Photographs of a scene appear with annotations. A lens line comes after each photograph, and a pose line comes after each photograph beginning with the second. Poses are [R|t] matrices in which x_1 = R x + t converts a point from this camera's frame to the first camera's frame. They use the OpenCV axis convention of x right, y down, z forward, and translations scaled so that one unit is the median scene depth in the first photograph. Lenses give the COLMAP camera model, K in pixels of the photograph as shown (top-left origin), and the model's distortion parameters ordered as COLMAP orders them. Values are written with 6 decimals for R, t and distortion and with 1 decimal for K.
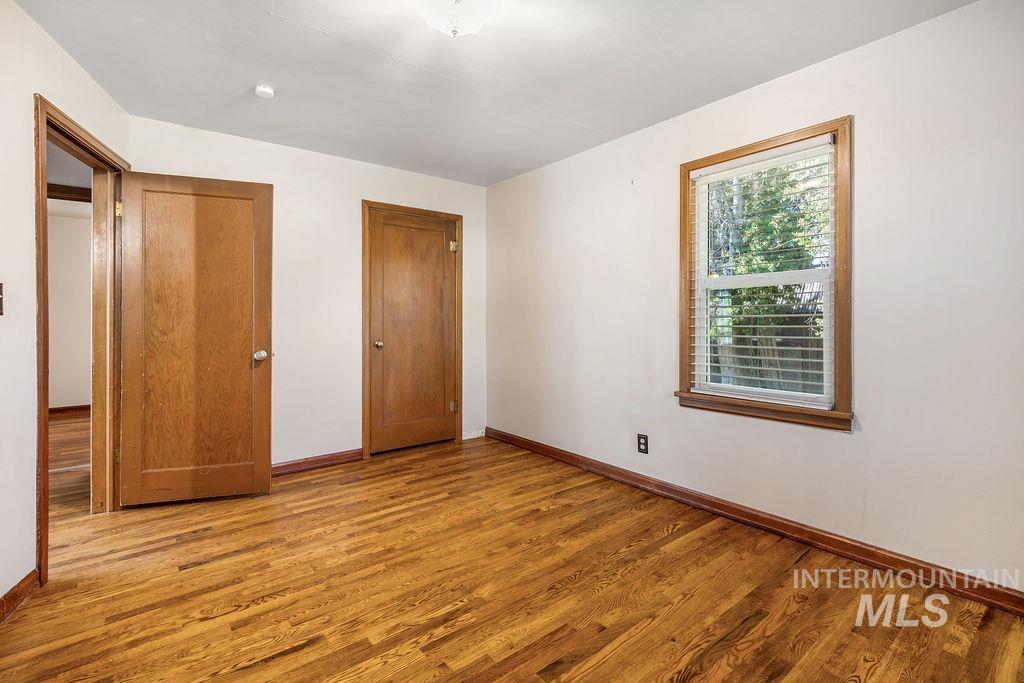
lens RADIAL K [[468.3, 0, 509.2], [0, 468.3, 331.2], [0, 0, 1]] dist [0.000454, -0.000843]
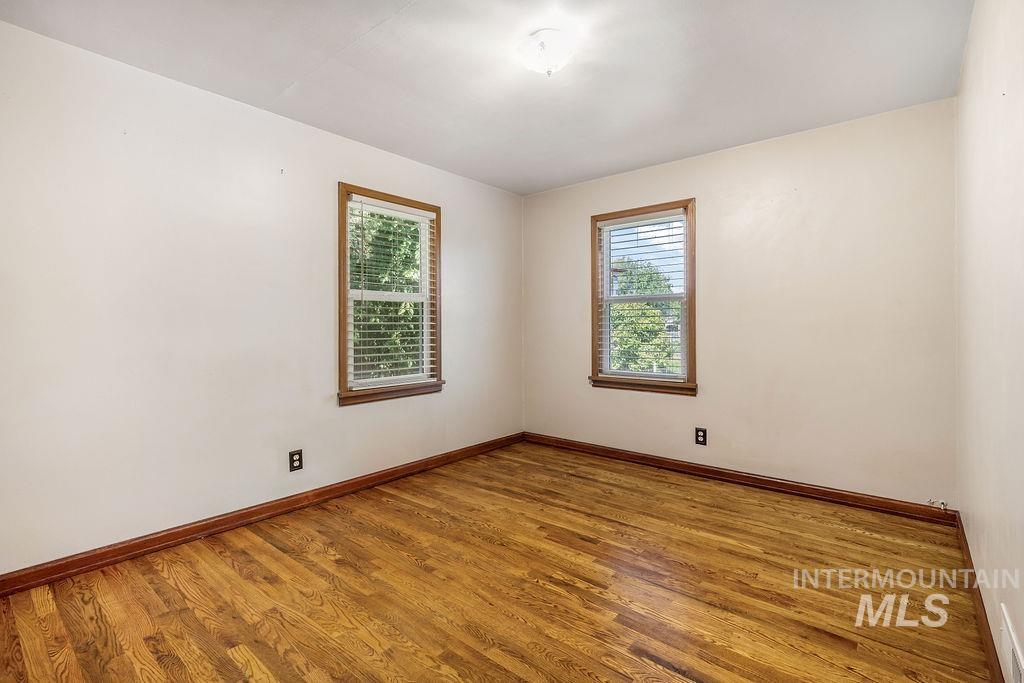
lens RADIAL K [[468.3, 0, 509.2], [0, 468.3, 331.2], [0, 0, 1]] dist [0.000454, -0.000843]
pose [[-0.197665, -0.008090, 0.980236, -0.869439], [0.027029, 0.999541, 0.013700, -0.017926], [-0.979897, 0.029202, -0.197355, 0.951818]]
